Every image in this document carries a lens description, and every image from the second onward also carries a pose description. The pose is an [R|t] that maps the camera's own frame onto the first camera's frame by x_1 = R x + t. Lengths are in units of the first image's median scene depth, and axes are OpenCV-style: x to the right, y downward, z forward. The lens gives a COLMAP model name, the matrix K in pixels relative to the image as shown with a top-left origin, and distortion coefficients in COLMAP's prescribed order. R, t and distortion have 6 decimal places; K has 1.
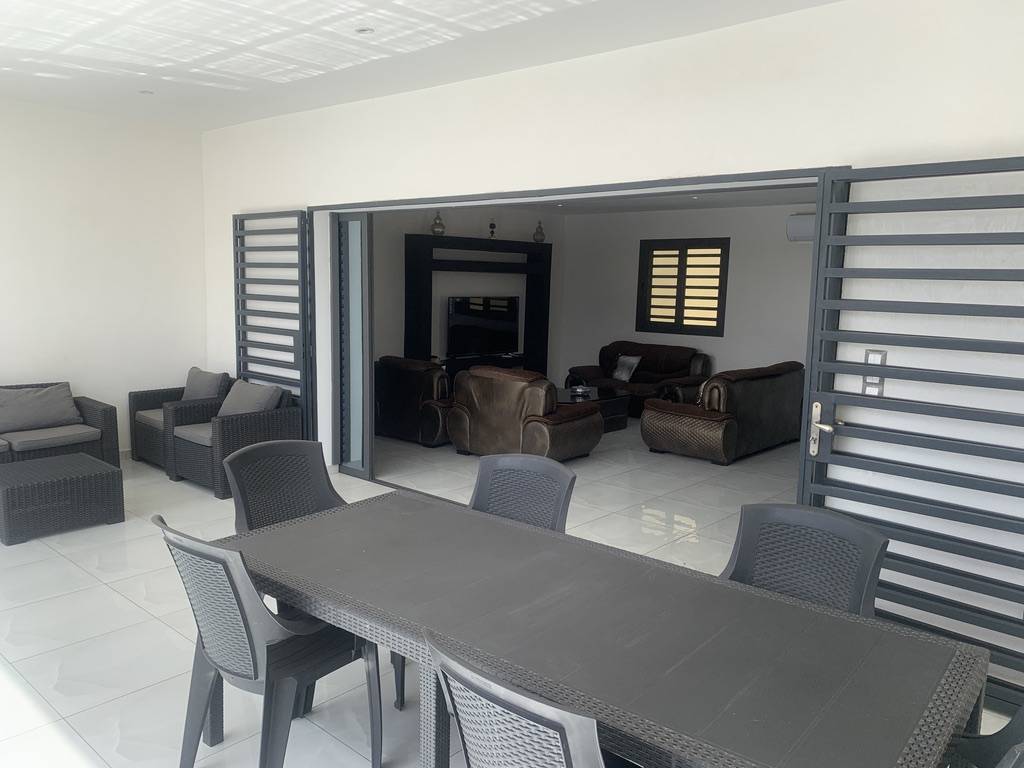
lens RADIAL K [[780.8, 0, 517.3], [0, 780.8, 379.5], [0, 0, 1]] dist [0.119119, -0.132256]
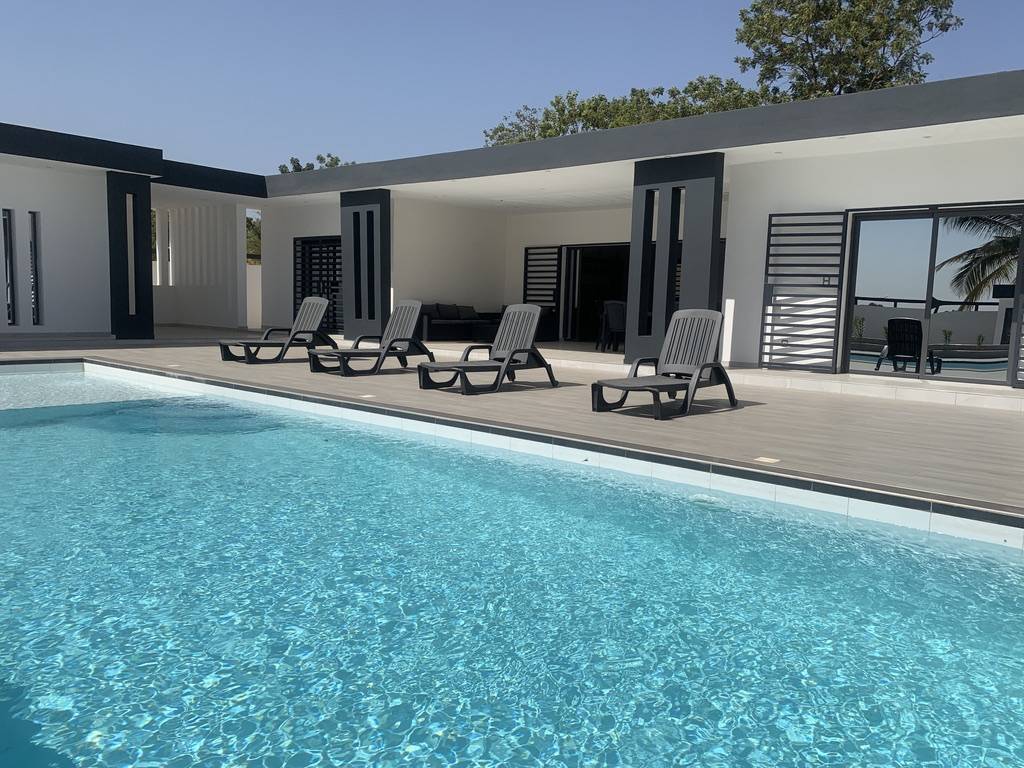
lens RADIAL K [[781.0, 0, 521.6], [0, 781.0, 396.7], [0, 0, 1]] dist [0.005186, -0.004769]
pose [[0.999587, 0.004155, 0.028431, -0.311397], [-0.003639, 0.999828, -0.018186, 0.245799], [-0.028501, 0.018075, 0.999430, -1.162611]]
